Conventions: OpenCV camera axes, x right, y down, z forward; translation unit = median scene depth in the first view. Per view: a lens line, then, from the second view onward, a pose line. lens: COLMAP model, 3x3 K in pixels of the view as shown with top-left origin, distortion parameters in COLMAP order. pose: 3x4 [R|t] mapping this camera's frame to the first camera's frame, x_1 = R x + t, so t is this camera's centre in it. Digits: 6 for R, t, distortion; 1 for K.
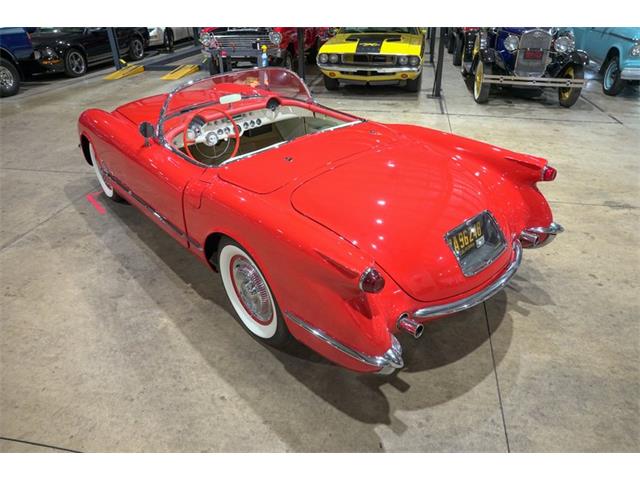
lens RADIAL K [[438.4, 0, 321.7], [0, 438.4, 240.1], [0, 0, 1]] dist [-0.142942, 0.112541]
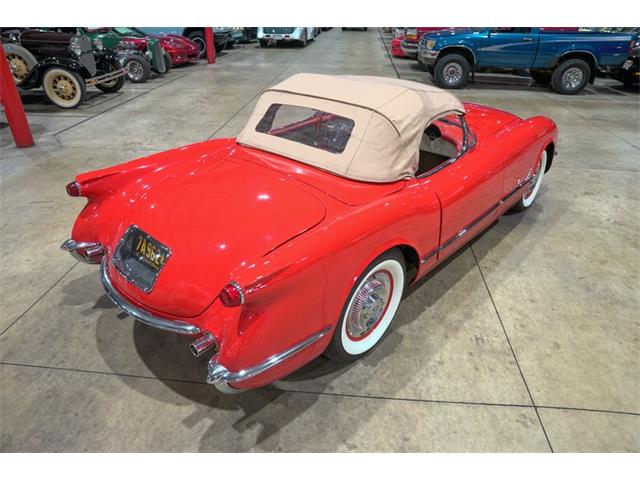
lens RADIAL K [[438.4, 0, 321.7], [0, 438.4, 240.1], [0, 0, 1]] dist [-0.142942, 0.112541]
pose [[0.111017, 0.509335, -0.853377, 1.016393], [-0.517941, 0.762504, 0.387718, -0.518415], [0.848182, 0.398956, 0.348456, 0.818716]]
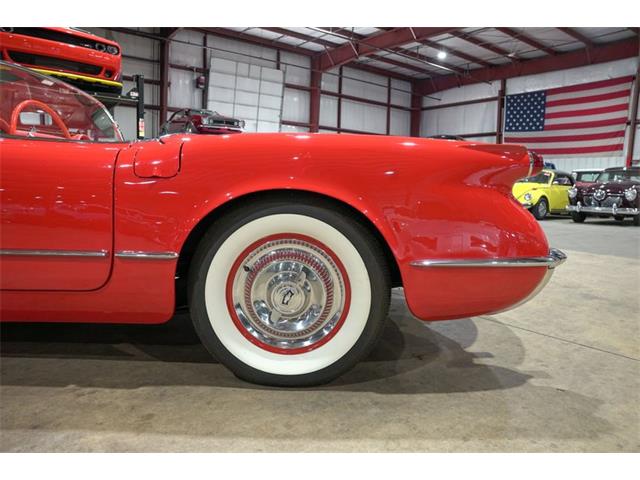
lens RADIAL K [[438.4, 0, 321.7], [0, 438.4, 240.1], [0, 0, 1]] dist [-0.142942, 0.112541]
pose [[0.660519, -0.050020, 0.749141, -0.539051], [0.346500, 0.905476, -0.245052, 0.194295], [-0.666072, 0.421439, 0.615416, 0.508388]]
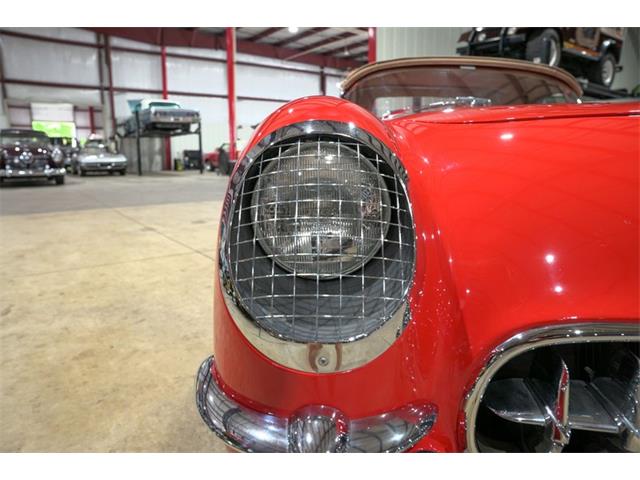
lens RADIAL K [[438.4, 0, 321.7], [0, 438.4, 240.1], [0, 0, 1]] dist [-0.142942, 0.112541]
pose [[-0.740909, -0.109255, 0.662659, -0.629056], [0.352067, 0.777058, 0.521756, -0.752670], [-0.571929, 0.619874, -0.537264, 2.060063]]
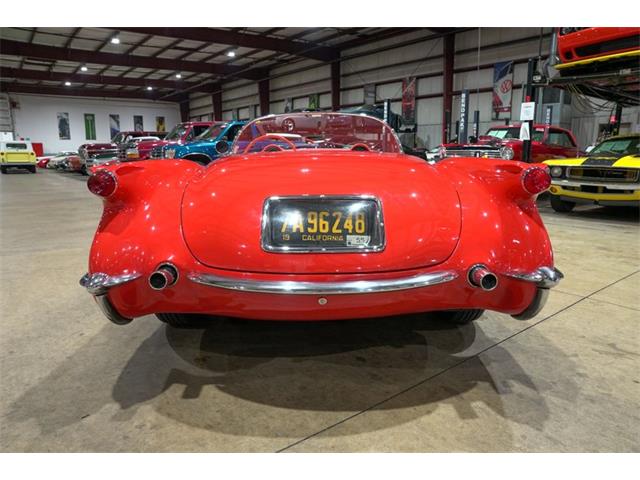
lens RADIAL K [[438.4, 0, 321.7], [0, 438.4, 240.1], [0, 0, 1]] dist [-0.142942, 0.112541]
pose [[0.761354, 0.145182, -0.631872, 0.665539], [-0.344442, 0.916264, -0.204499, 0.142202], [0.549272, 0.373340, 0.747608, 0.396296]]
